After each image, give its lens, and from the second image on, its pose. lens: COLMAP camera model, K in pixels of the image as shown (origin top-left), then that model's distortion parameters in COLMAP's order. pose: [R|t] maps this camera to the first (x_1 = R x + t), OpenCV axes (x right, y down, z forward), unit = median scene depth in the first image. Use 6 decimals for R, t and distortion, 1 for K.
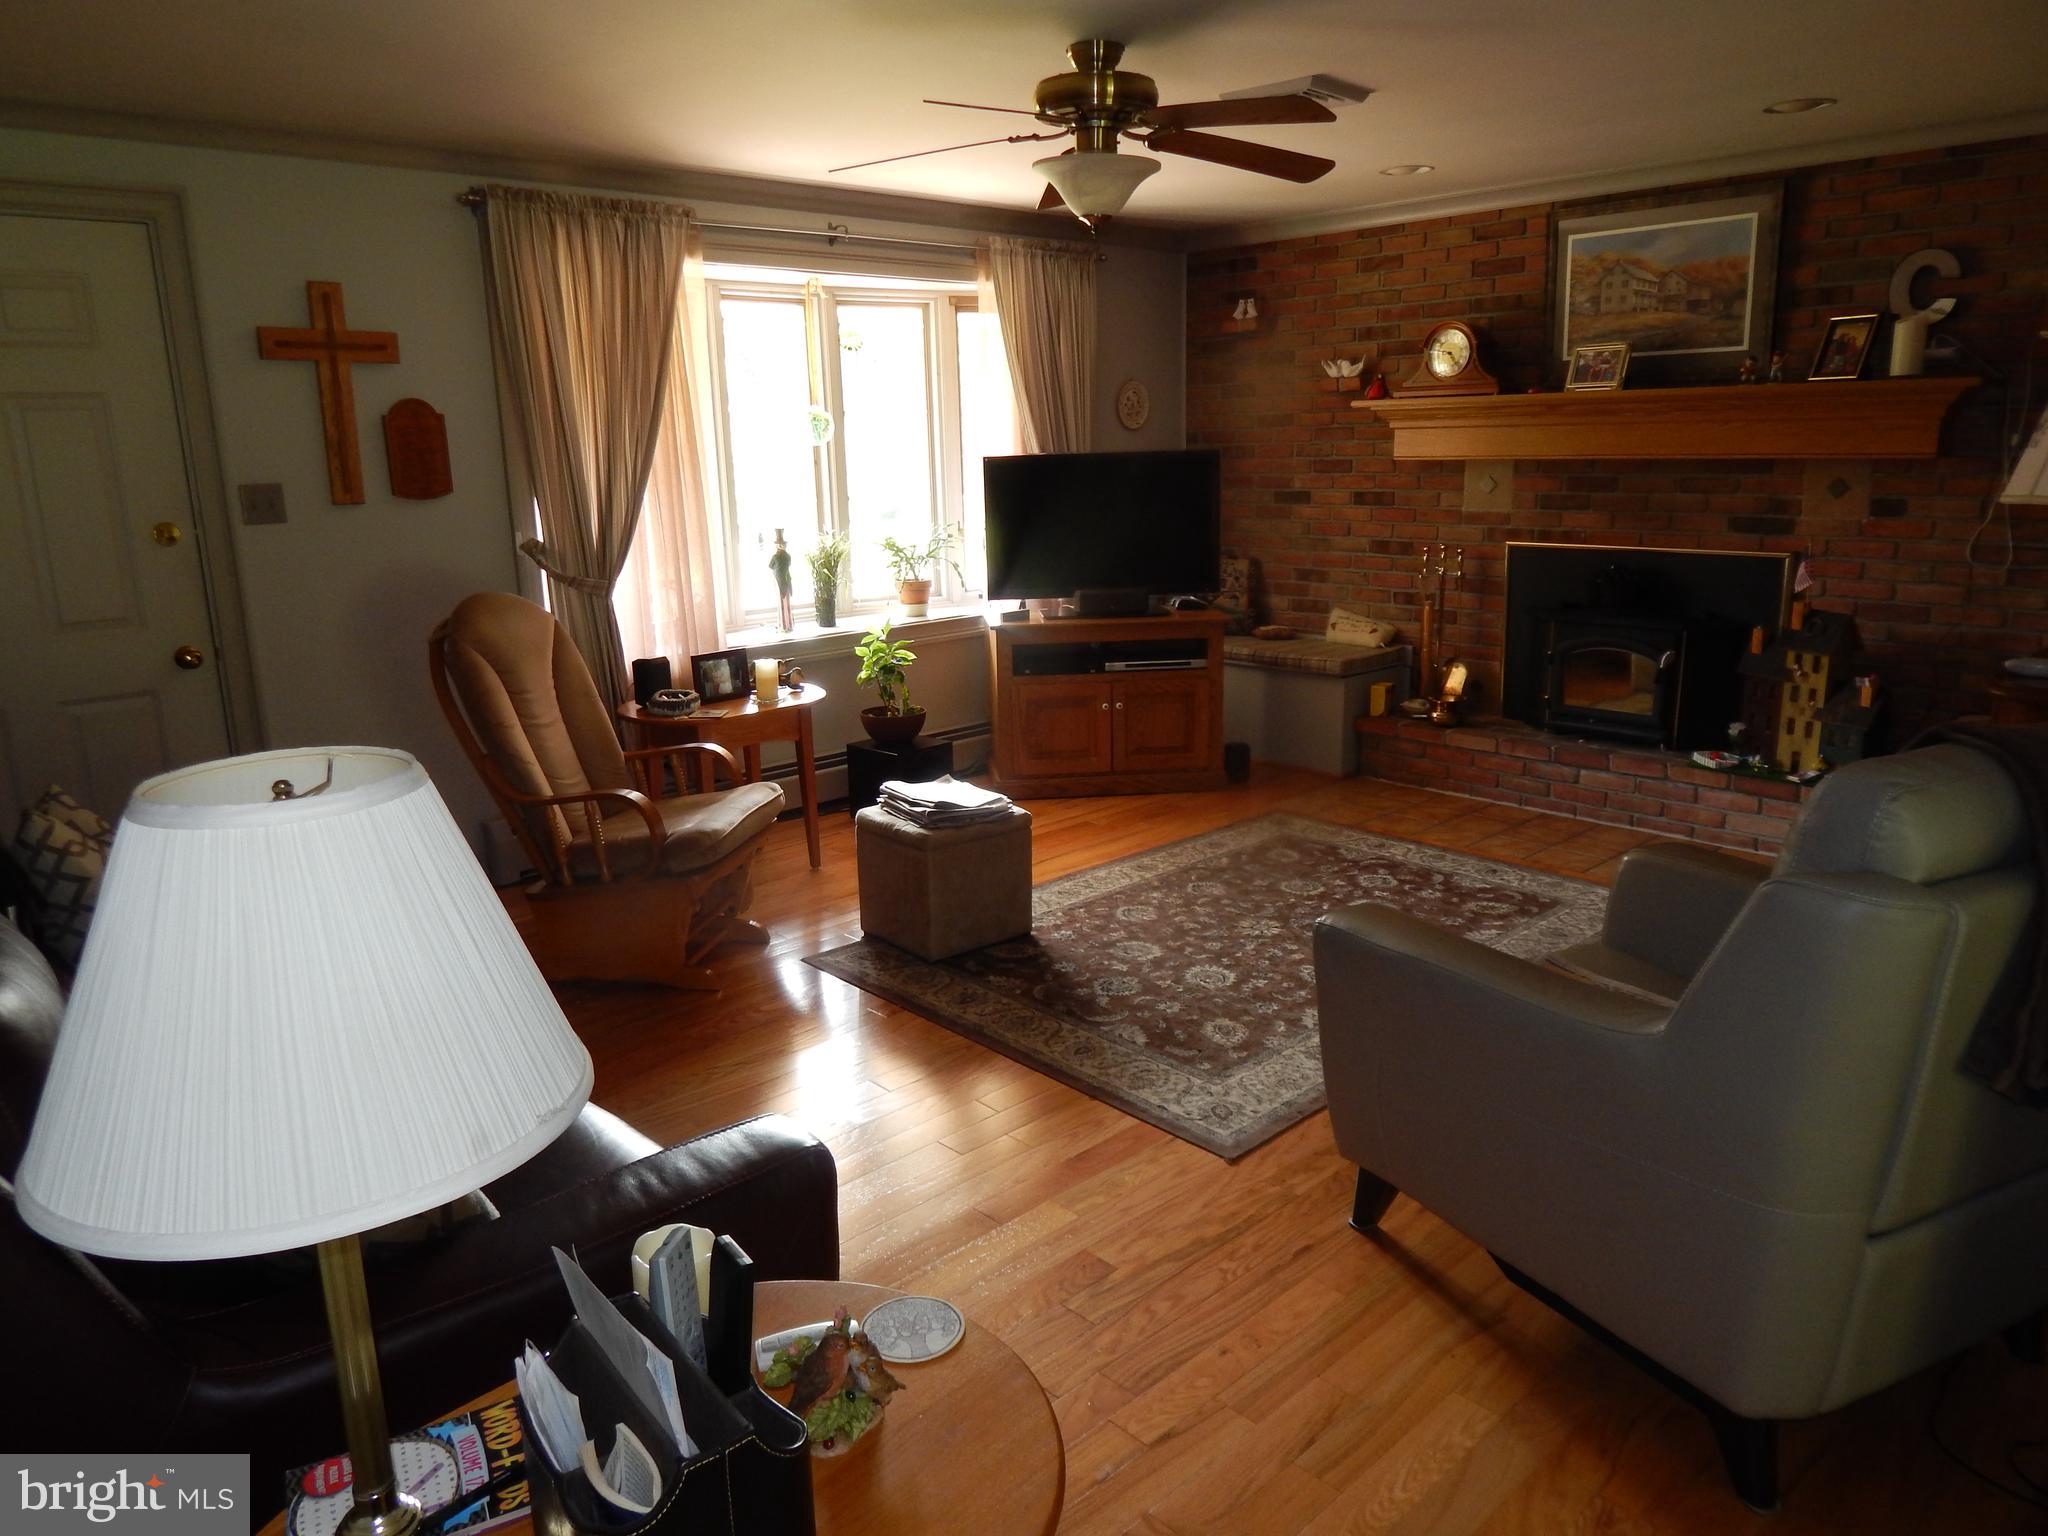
lens RADIAL K [[1390.4, 0, 1033.6], [0, 1390.4, 766.5], [0, 0, 1]] dist [0.008307, -0.010438]
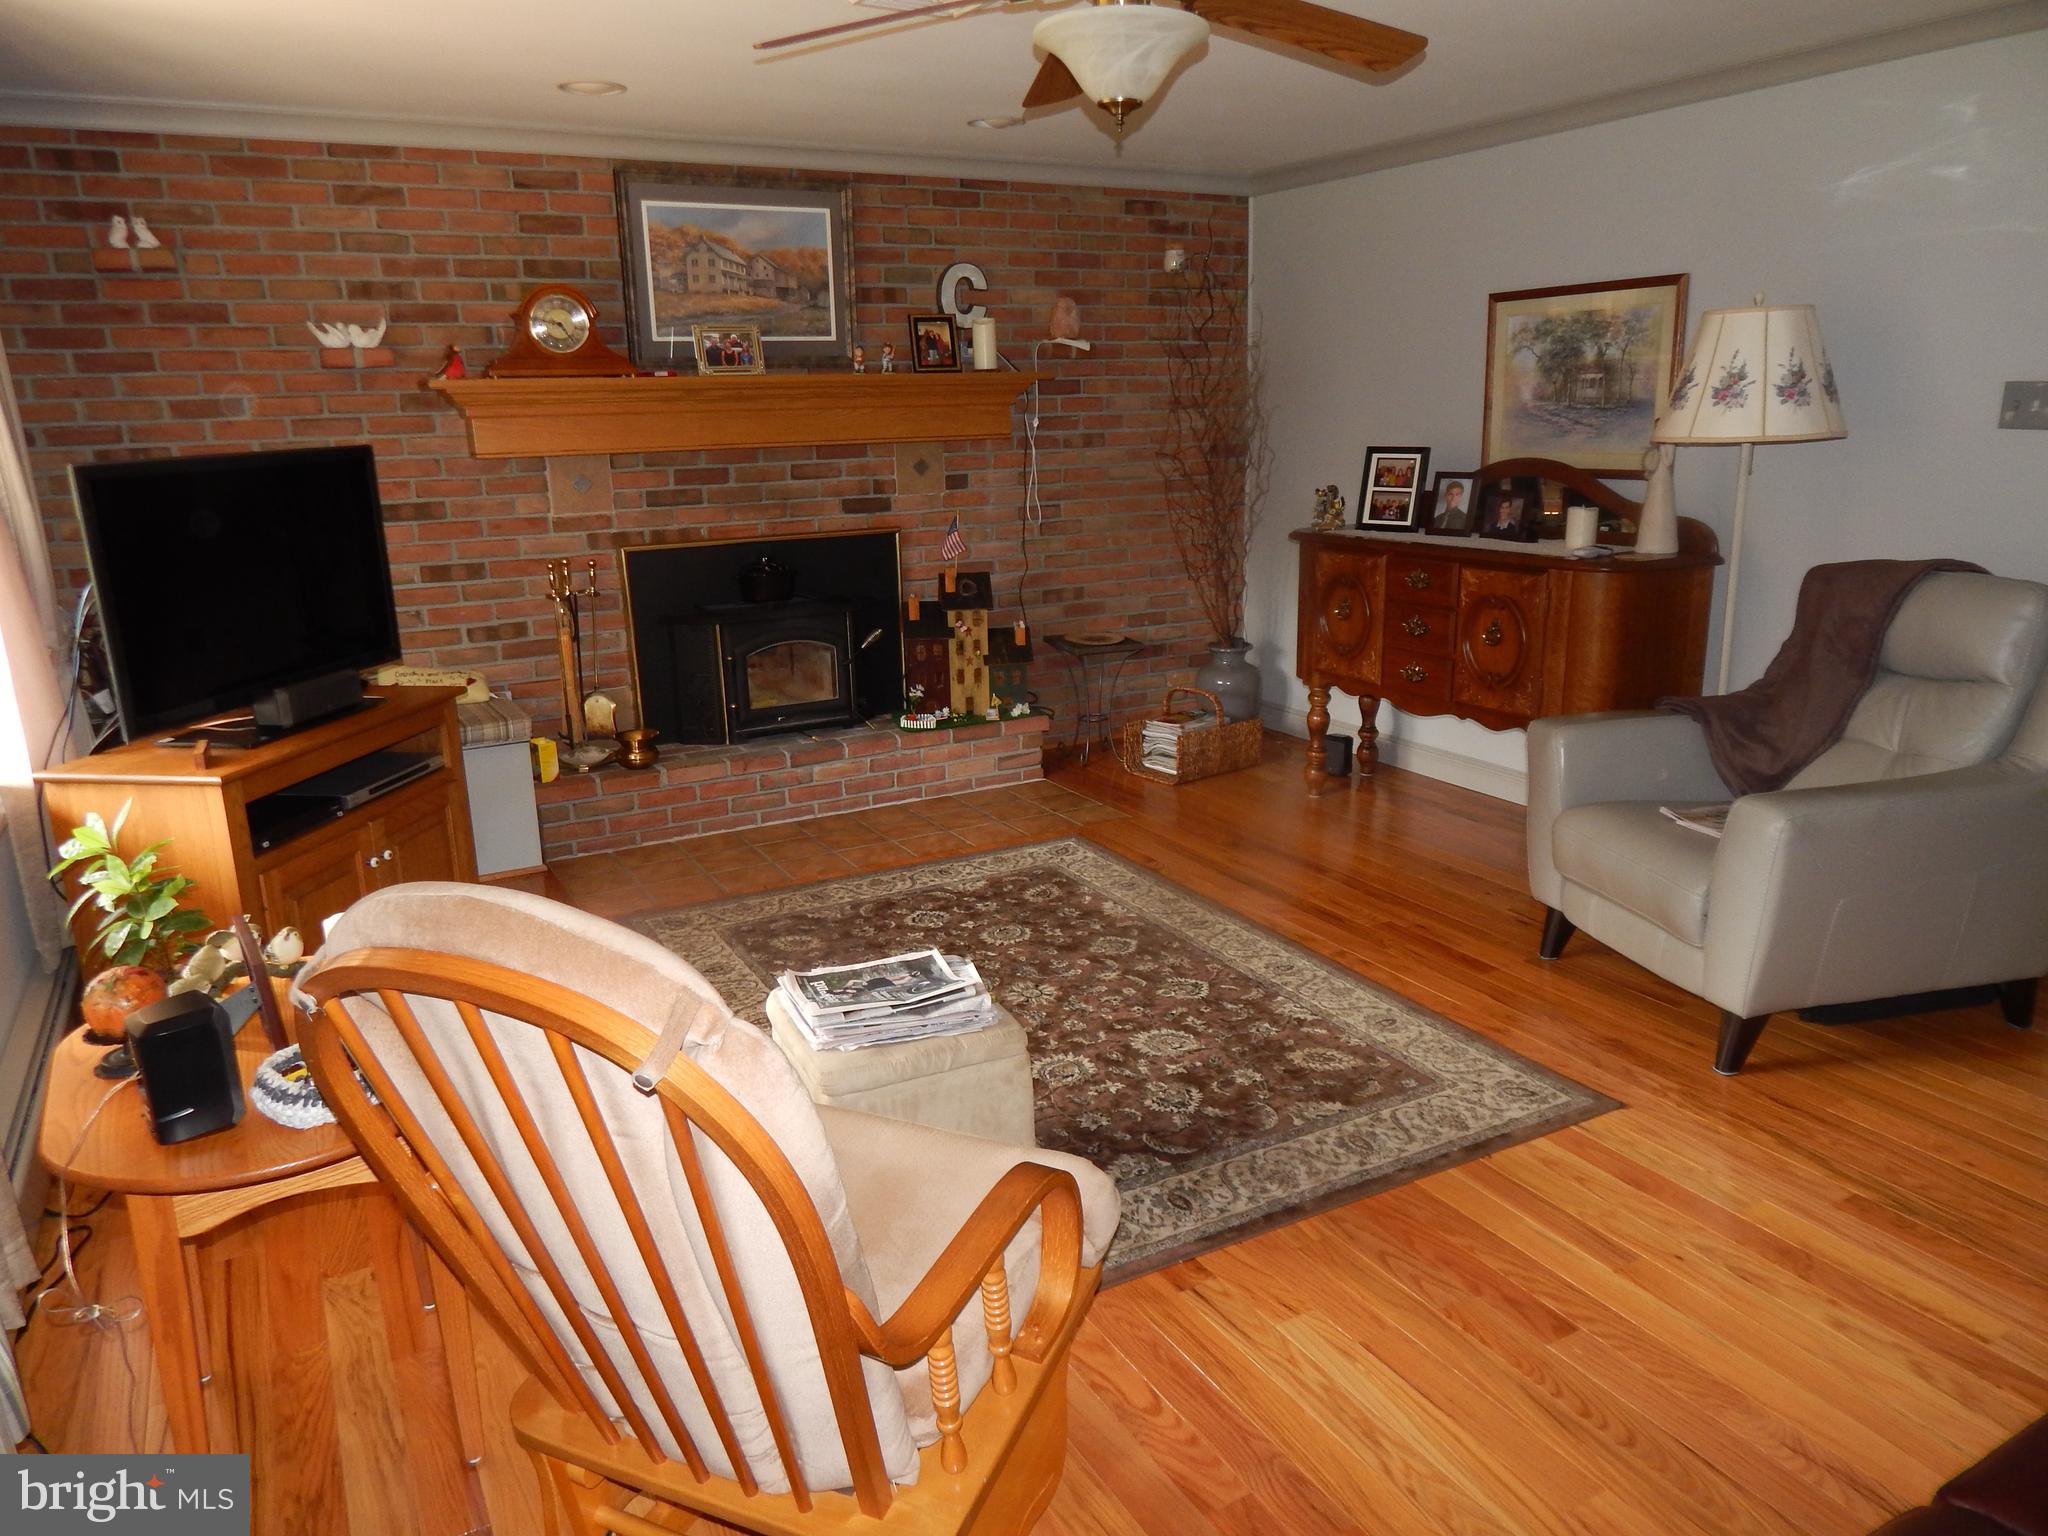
lens RADIAL K [[1390.4, 0, 992.5], [0, 1390.4, 766.7], [0, 0, 1]] dist [0.008307, -0.010438]
pose [[0.255561, -0.232614, 0.938392, -0.517885], [0.240534, 0.955401, 0.171324, -0.142986], [-0.936393, 0.181931, 0.300114, 0.631597]]
